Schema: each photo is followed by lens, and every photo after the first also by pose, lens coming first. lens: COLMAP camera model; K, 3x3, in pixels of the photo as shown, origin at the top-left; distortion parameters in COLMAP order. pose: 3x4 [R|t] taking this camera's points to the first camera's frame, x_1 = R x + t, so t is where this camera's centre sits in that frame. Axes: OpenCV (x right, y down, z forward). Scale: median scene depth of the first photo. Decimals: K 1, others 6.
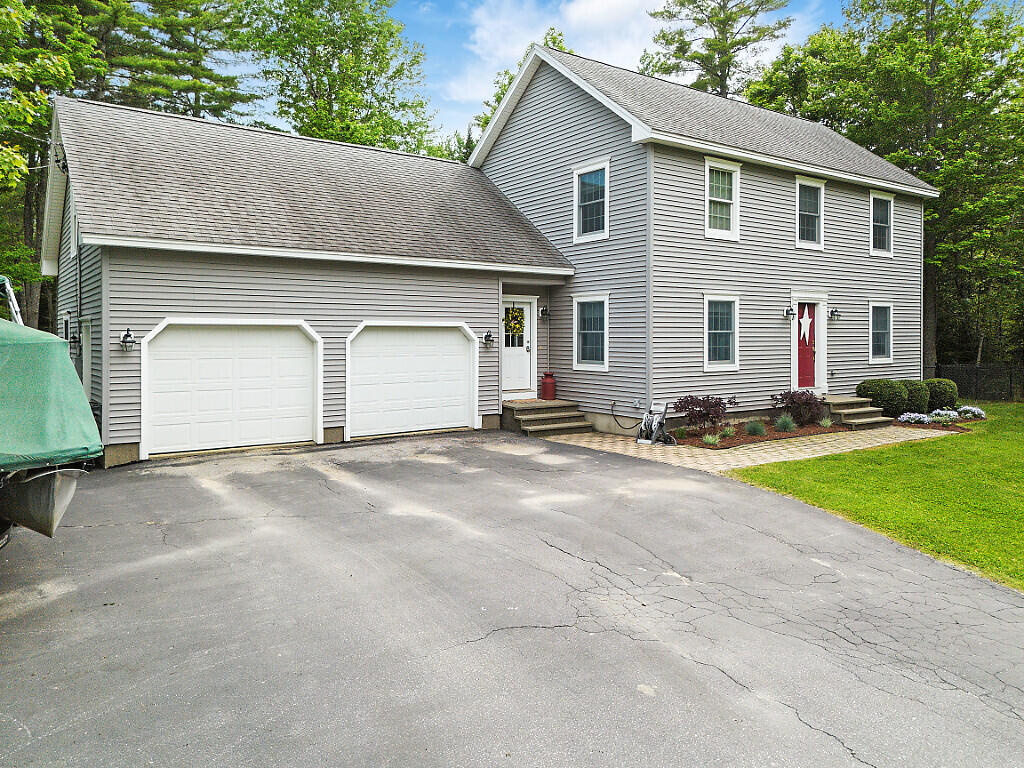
lens RADIAL K [[748.5, 0, 512.6], [0, 748.5, 334.3], [0, 0, 1]] dist [0.056389, -0.088875]
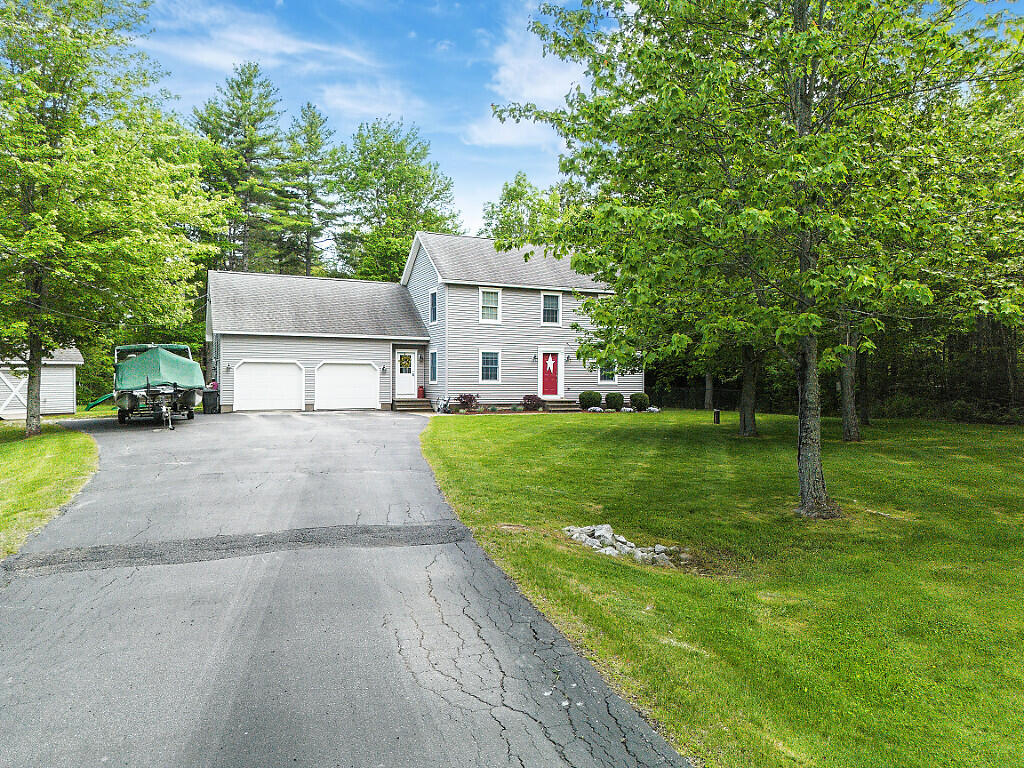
lens RADIAL K [[722.3, 0, 512.0], [0, 722.3, 384.0], [0, 0, 1]] dist [0.076873, -0.076872]
pose [[0.980718, 0.007727, -0.195278, 0.734197], [-0.005954, 0.999936, 0.009666, 0.026036], [0.195340, -0.008317, 0.980700, -1.011340]]
